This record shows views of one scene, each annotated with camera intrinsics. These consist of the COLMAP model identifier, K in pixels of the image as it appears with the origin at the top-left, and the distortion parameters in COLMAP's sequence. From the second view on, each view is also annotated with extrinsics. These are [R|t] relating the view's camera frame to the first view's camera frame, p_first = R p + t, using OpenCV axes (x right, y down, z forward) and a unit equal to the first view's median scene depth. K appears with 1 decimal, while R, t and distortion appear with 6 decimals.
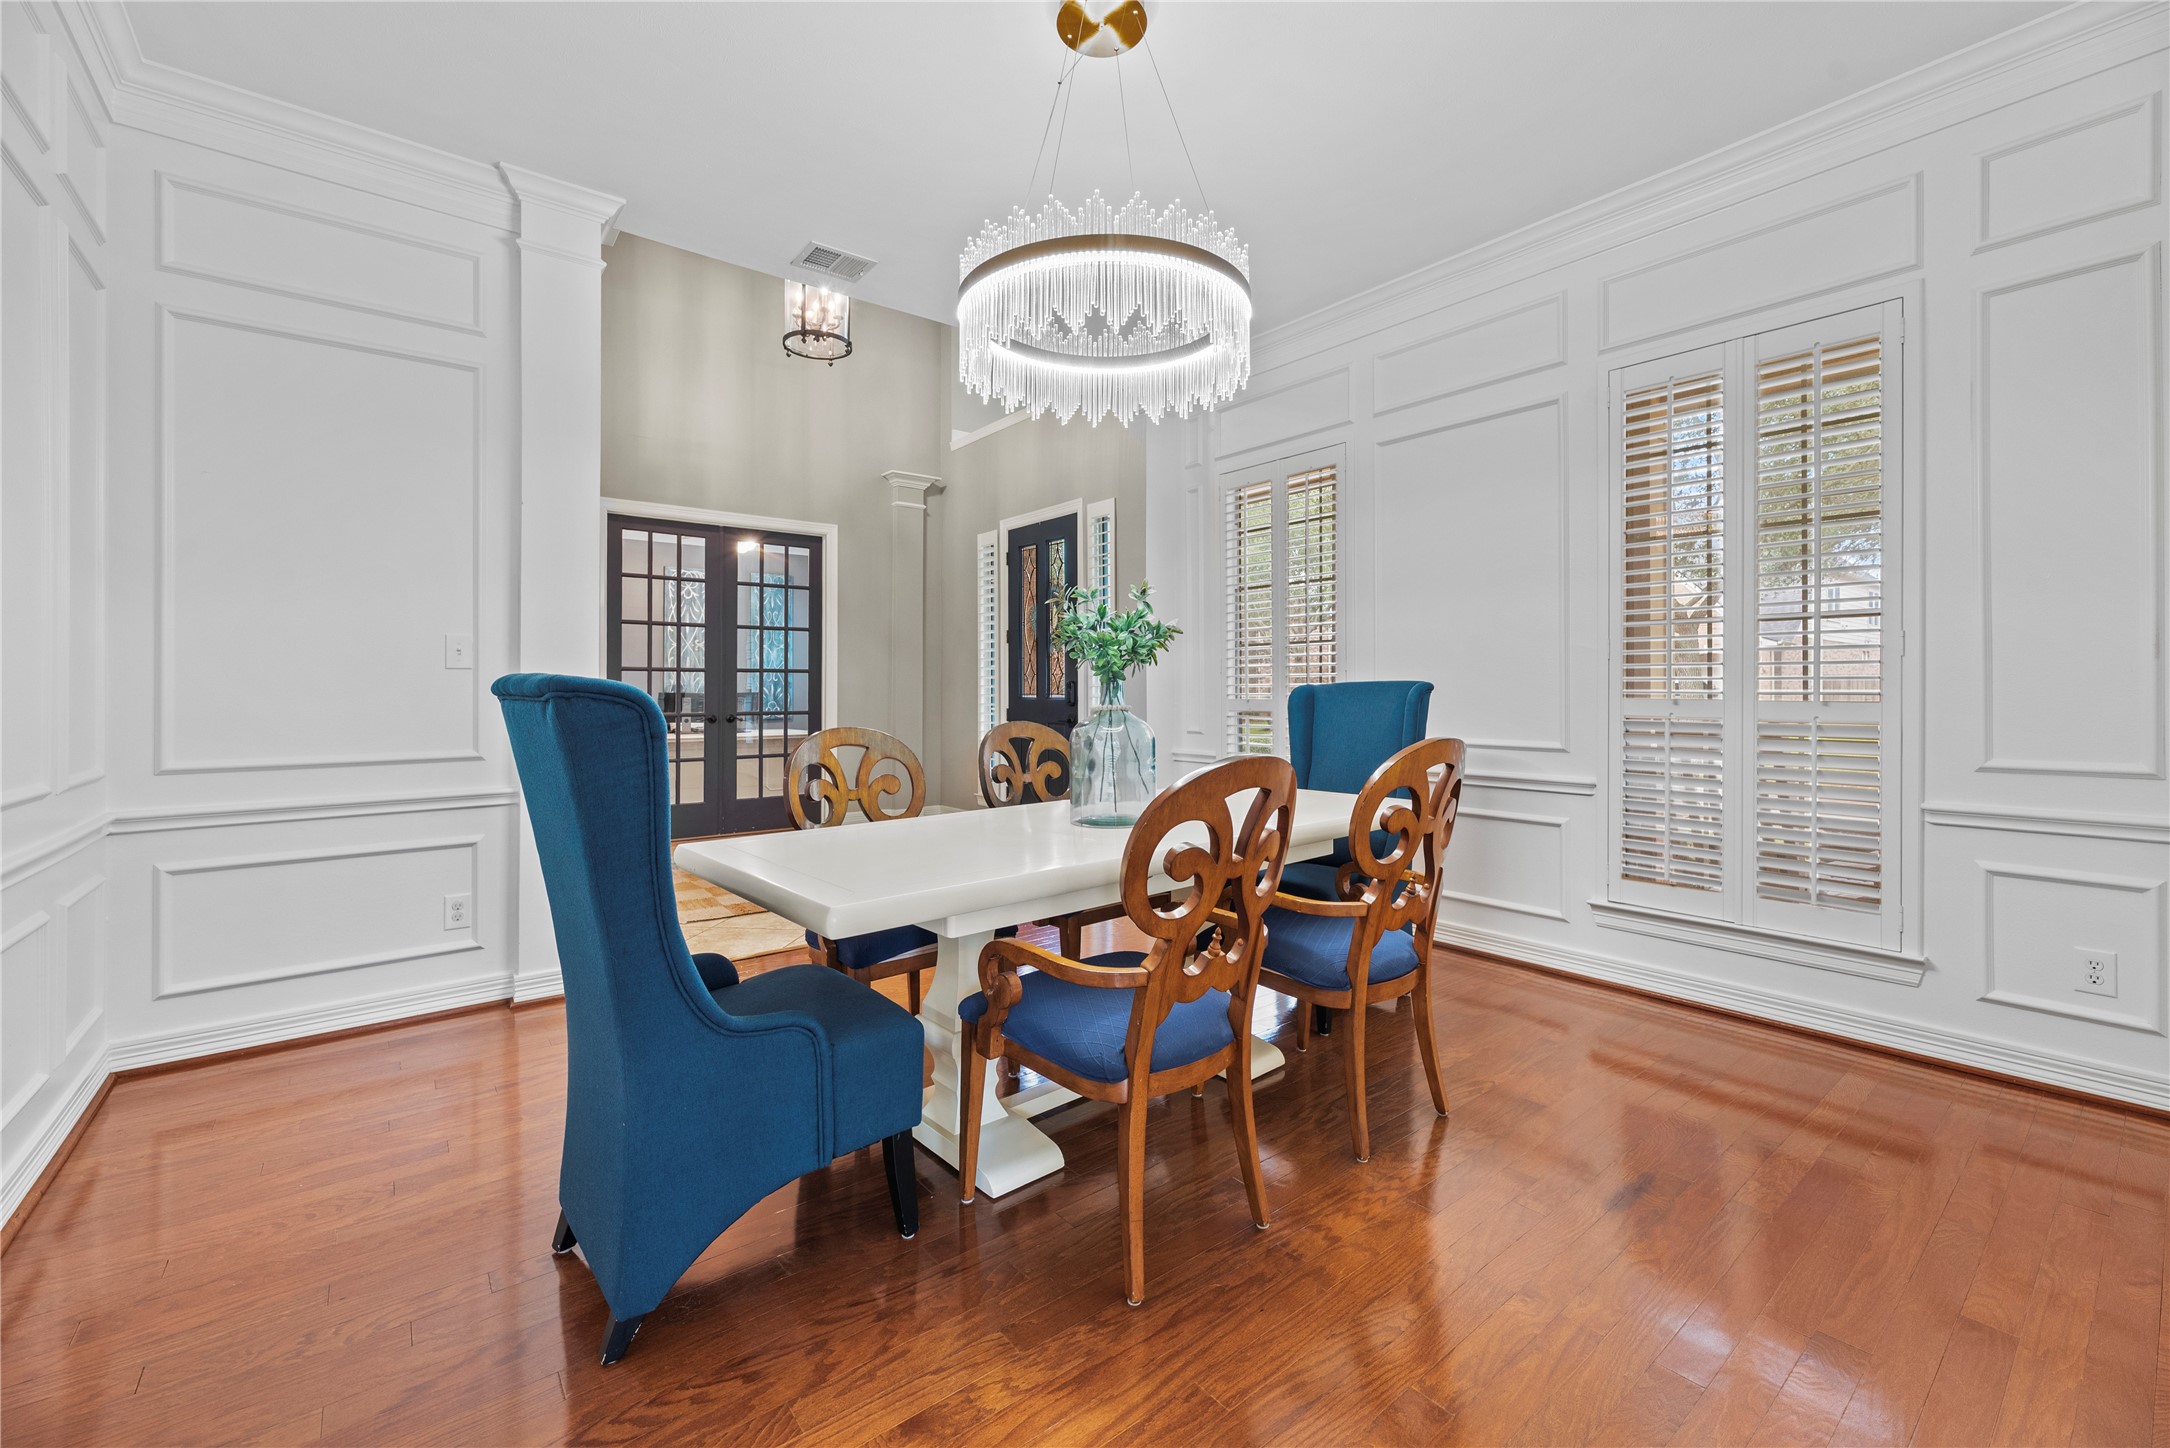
lens RADIAL K [[877.8, 0, 1074.6], [0, 877.8, 689.5], [0, 0, 1]] dist [0.002136, -0.000423]
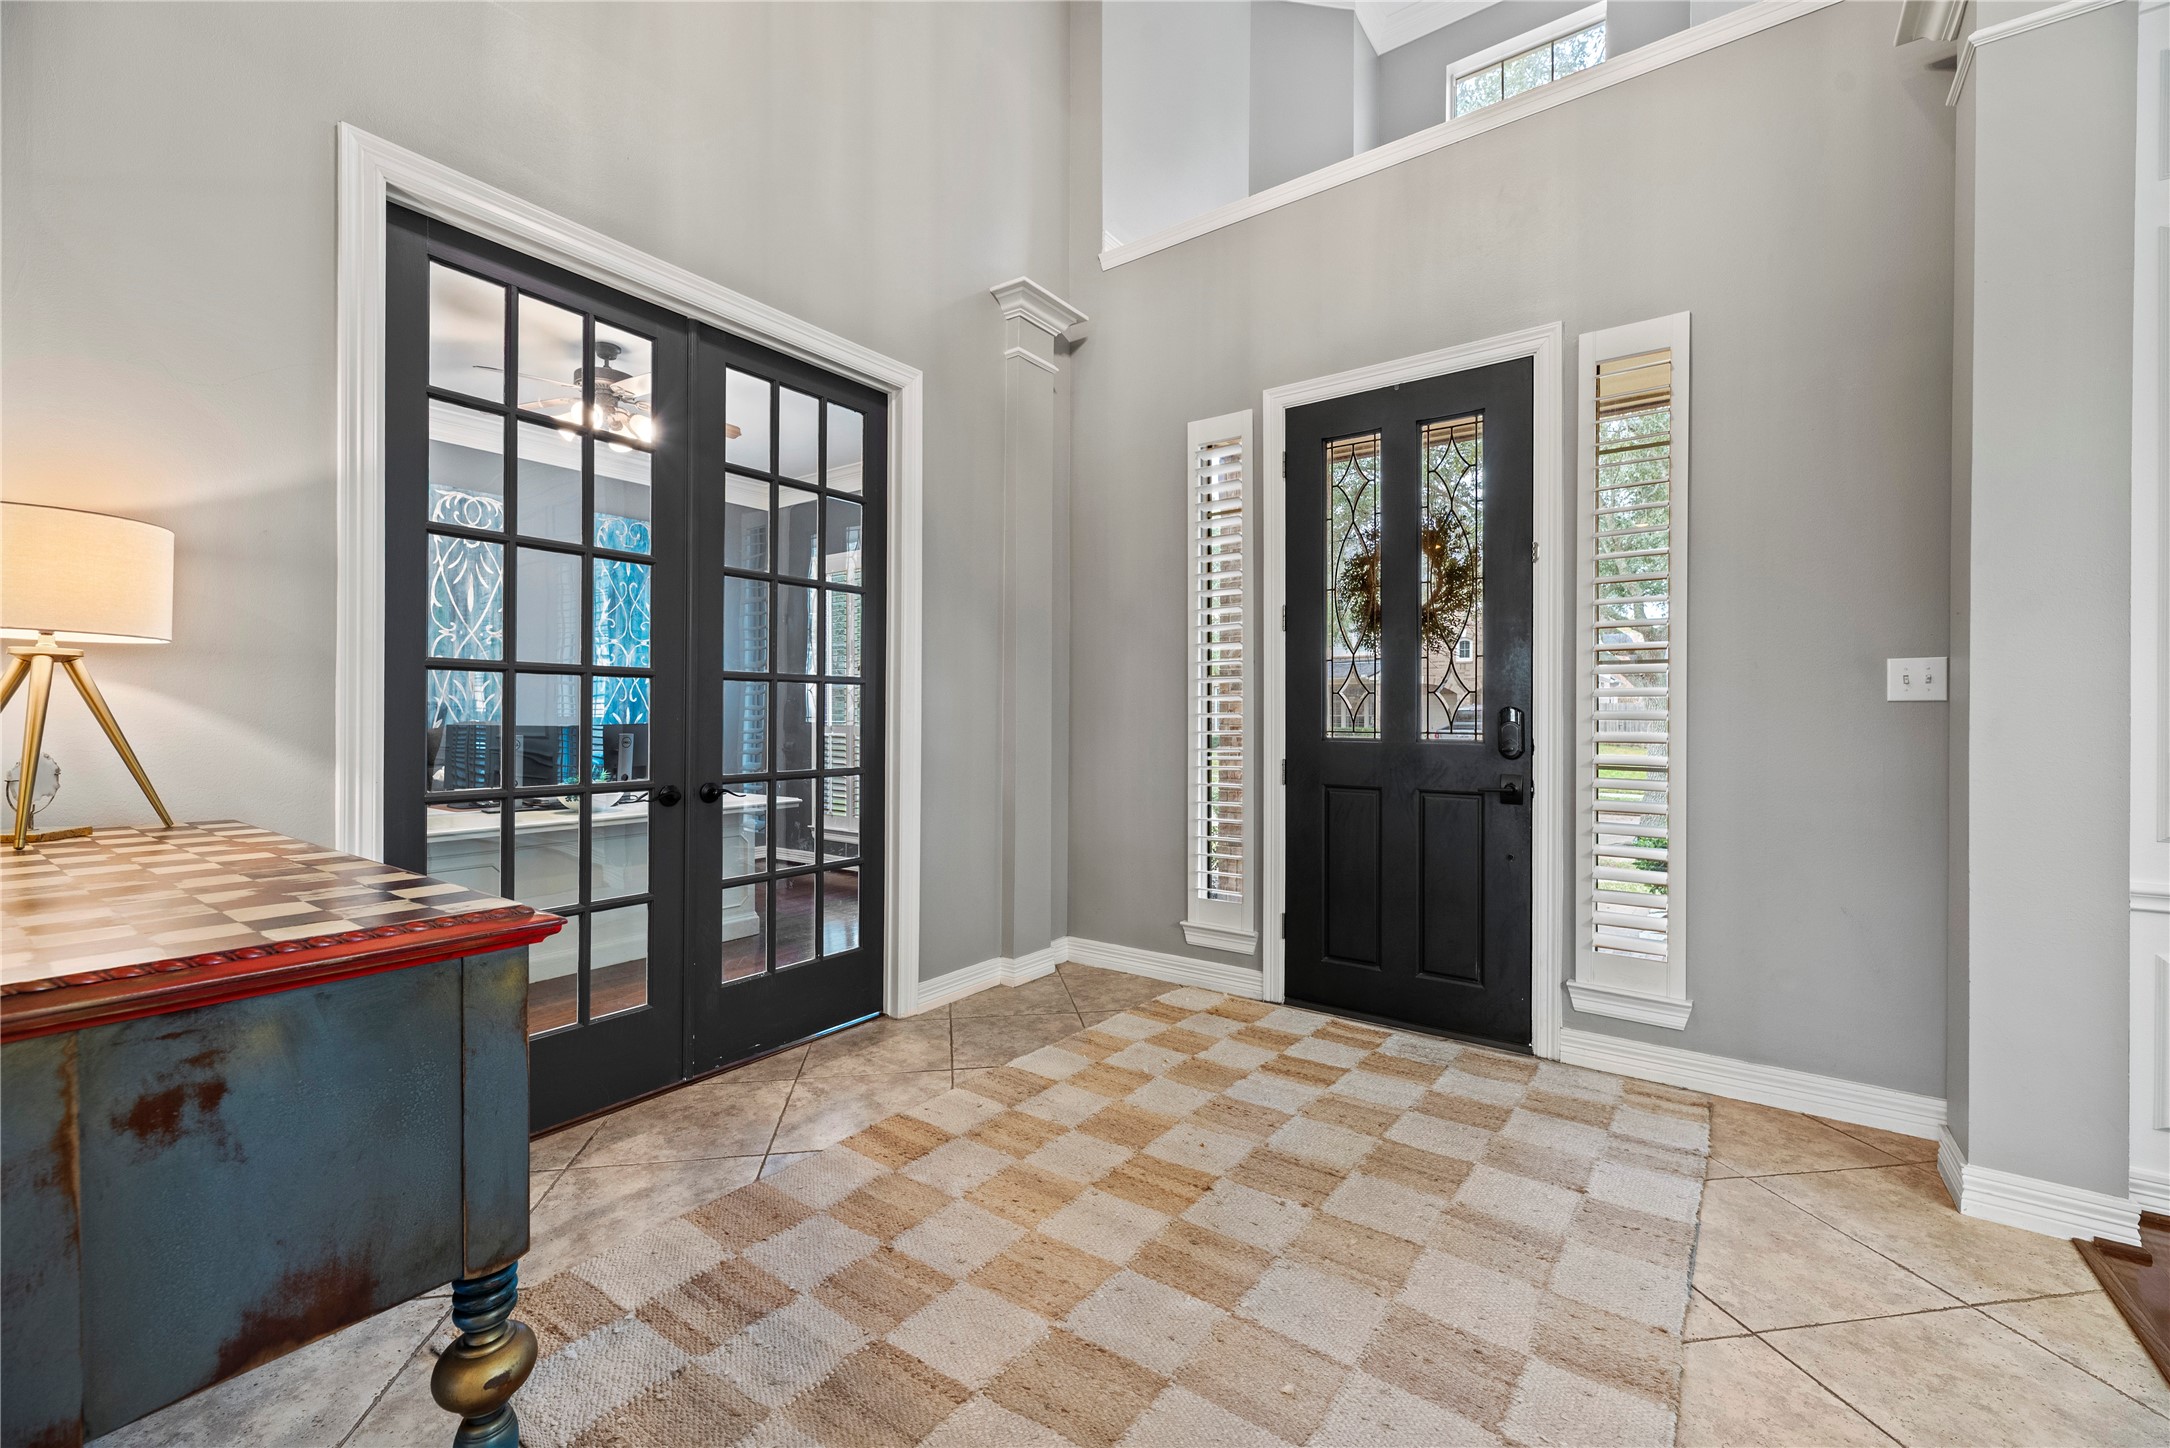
lens RADIAL K [[877.8, 0, 1080.1], [0, 877.8, 703.9], [0, 0, 1]] dist [0.002136, -0.000423]
pose [[0.960577, 0.005858, 0.277953, -0.344208], [-0.004835, 0.999979, -0.004367, -0.007392], [-0.277973, 0.002851, 0.960585, 0.564119]]
